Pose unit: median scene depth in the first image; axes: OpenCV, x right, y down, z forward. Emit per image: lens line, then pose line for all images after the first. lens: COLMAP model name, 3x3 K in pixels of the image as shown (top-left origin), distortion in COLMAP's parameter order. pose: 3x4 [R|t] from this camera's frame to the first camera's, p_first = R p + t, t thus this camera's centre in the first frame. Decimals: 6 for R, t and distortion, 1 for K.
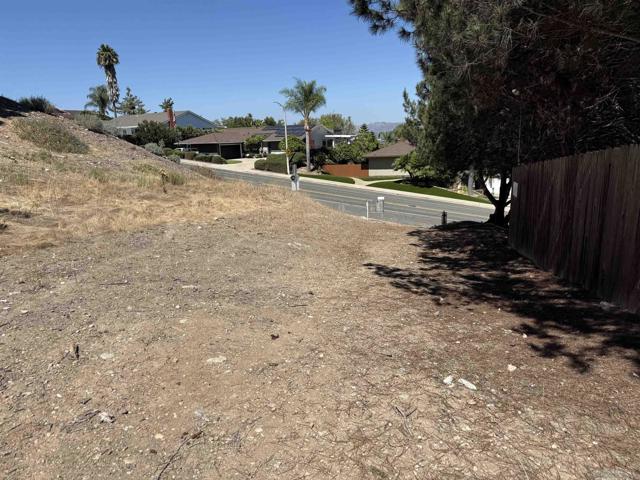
lens RADIAL K [[444.6, 0, 324.2], [0, 444.6, 246.1], [0, 0, 1]] dist [0.109058, -0.146767]
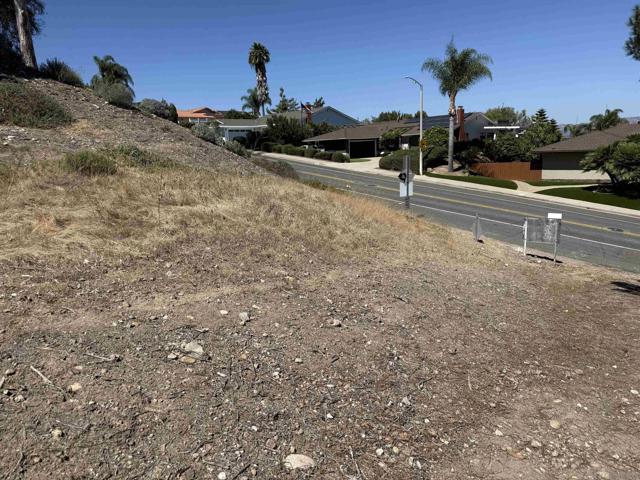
lens RADIAL K [[444.6, 0, 324.2], [0, 444.6, 246.1], [0, 0, 1]] dist [0.109058, -0.146767]
pose [[0.936877, 0.073380, -0.341873, 0.032092], [-0.077290, 0.997006, 0.002191, -0.028869], [0.341011, 0.024370, 0.939743, 0.225836]]
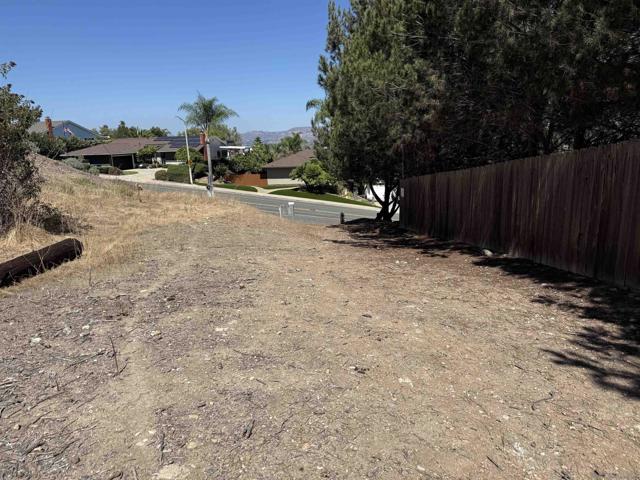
lens RADIAL K [[444.6, 0, 324.2], [0, 444.6, 246.1], [0, 0, 1]] dist [0.109058, -0.146767]
pose [[0.965595, -0.054443, 0.254287, -0.052881], [0.058957, 0.998209, -0.010156, 0.013392], [-0.253279, 0.024799, 0.967075, -0.094890]]
